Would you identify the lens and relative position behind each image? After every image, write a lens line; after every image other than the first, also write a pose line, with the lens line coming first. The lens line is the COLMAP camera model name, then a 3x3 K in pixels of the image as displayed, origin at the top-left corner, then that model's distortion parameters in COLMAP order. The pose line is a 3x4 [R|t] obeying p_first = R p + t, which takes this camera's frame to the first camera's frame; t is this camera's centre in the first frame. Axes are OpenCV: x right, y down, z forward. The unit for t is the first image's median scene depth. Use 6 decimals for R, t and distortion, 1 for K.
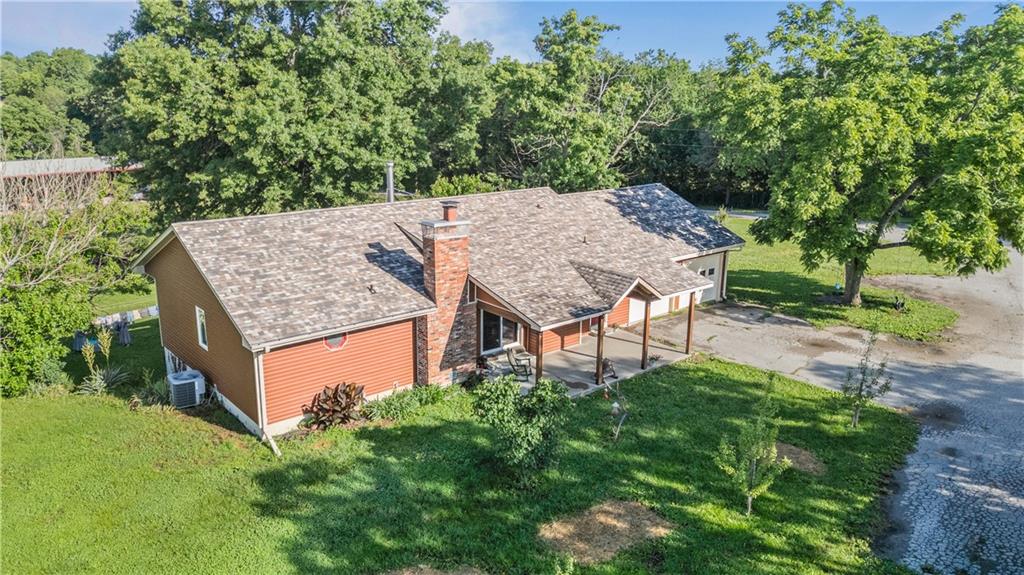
lens RADIAL K [[731.7, 0, 512.0], [0, 731.7, 287.5], [0, 0, 1]] dist [0.077260, -0.072784]
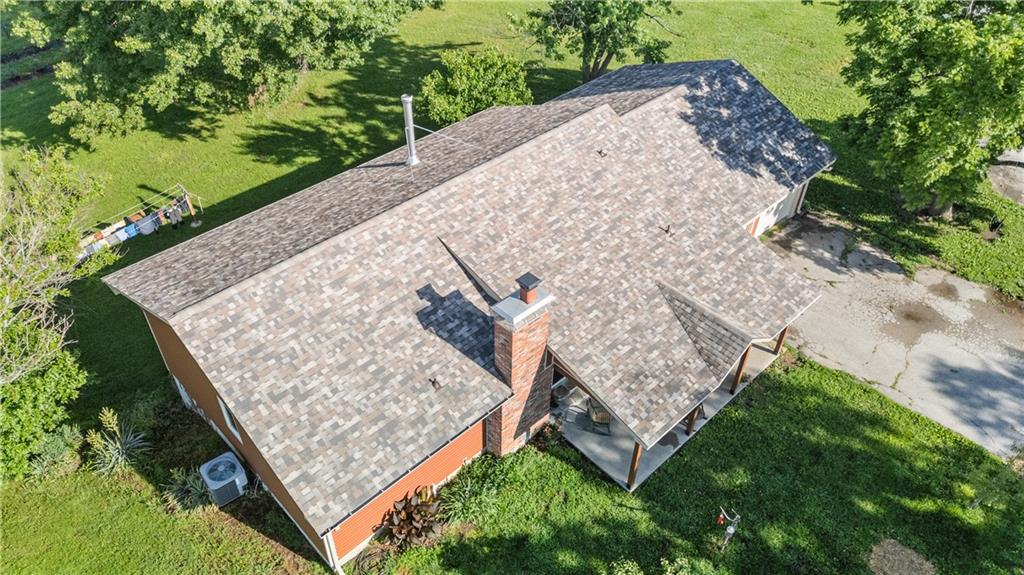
lens RADIAL K [[740.7, 0, 512.0], [0, 740.7, 287.5], [0, 0, 1]] dist [0.116958, -0.204817]
pose [[0.998119, -0.034601, 0.050613, -0.136358], [0.007984, 0.891852, 0.452256, -0.442669], [-0.060787, -0.451001, 0.890451, 0.287655]]
